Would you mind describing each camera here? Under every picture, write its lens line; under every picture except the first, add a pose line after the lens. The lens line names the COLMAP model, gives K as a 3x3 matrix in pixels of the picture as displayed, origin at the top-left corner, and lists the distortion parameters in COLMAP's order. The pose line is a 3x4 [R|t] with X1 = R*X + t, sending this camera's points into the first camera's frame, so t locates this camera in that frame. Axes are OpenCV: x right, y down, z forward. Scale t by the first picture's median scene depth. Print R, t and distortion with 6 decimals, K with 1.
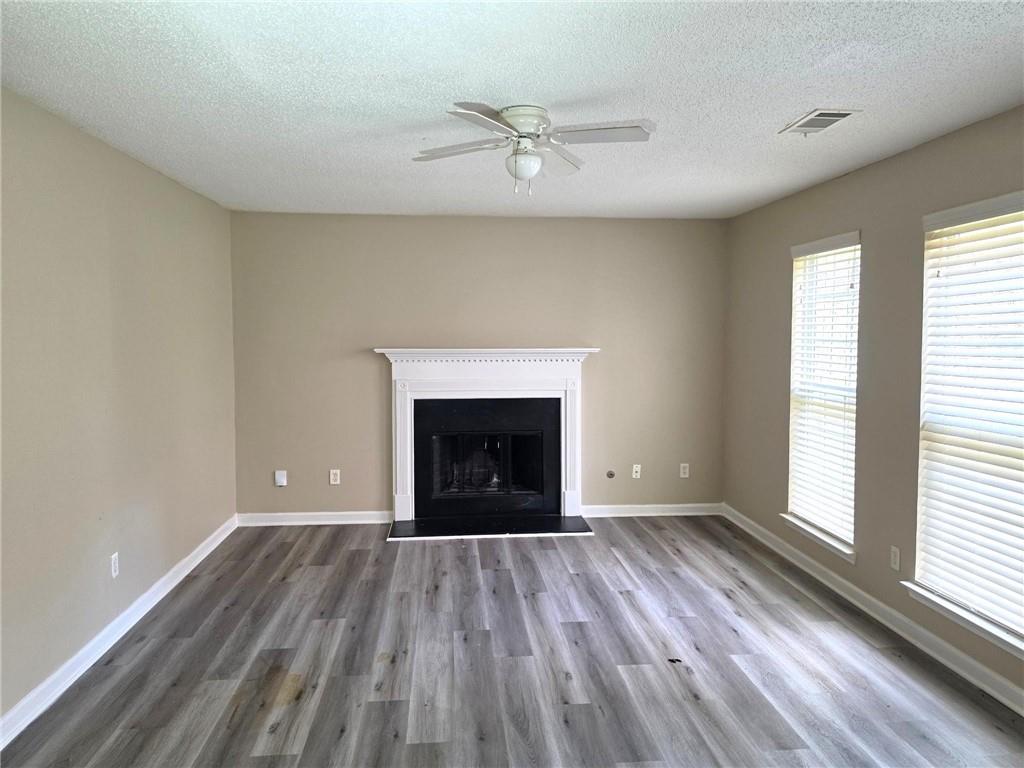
lens RADIAL K [[712.6, 0, 513.9], [0, 712.6, 382.4], [0, 0, 1]] dist [0.056716, -0.035722]
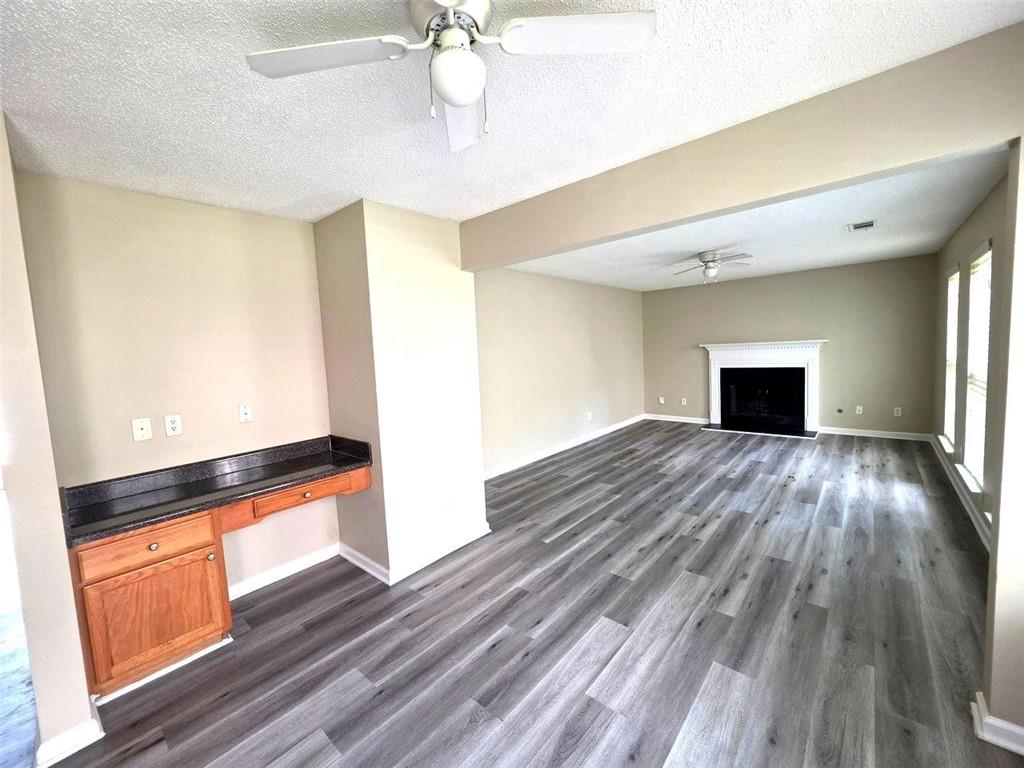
lens RADIAL K [[412.4, 0, 514.7], [0, 412.4, 383.1], [0, 0, 1]] dist [-0.003029, 0.001489]
pose [[0.693999, 0.026547, -0.719486, 0.379367], [-0.004198, 0.999452, 0.032827, 0.036180], [0.719964, -0.019762, 0.693730, -0.361784]]
